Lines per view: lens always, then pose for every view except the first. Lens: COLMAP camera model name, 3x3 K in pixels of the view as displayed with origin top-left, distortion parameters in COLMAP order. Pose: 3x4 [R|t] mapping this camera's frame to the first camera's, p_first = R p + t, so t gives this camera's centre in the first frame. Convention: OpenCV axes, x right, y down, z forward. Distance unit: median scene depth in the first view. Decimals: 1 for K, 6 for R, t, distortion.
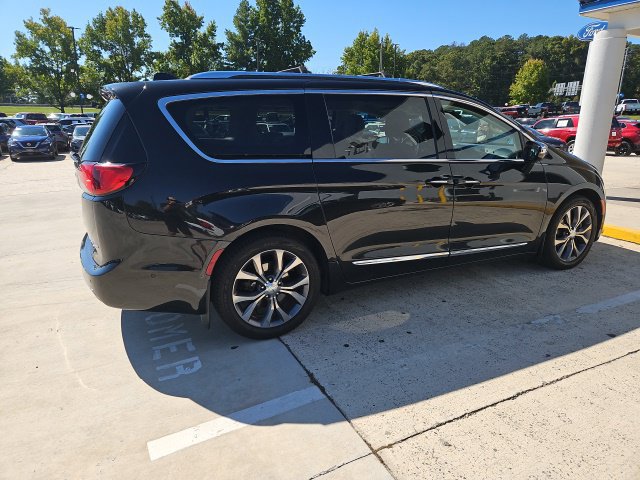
lens RADIAL K [[426.0, 0, 331.4], [0, 426.0, 228.9], [0, 0, 1]] dist [0.062830, -0.048155]
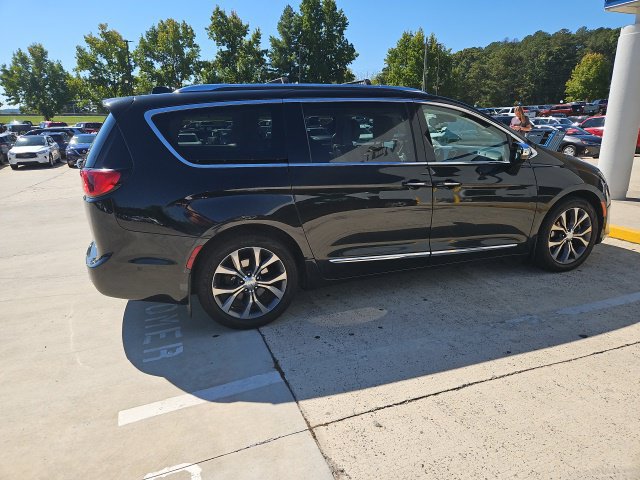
lens RADIAL K [[426.0, 0, 329.3], [0, 426.0, 232.2], [0, 0, 1]] dist [0.062830, -0.048155]
pose [[0.994604, 0.006184, -0.103560, 0.149794], [-0.006102, 0.999981, 0.001108, 0.006964], [0.103564, -0.000470, 0.994623, -0.053011]]
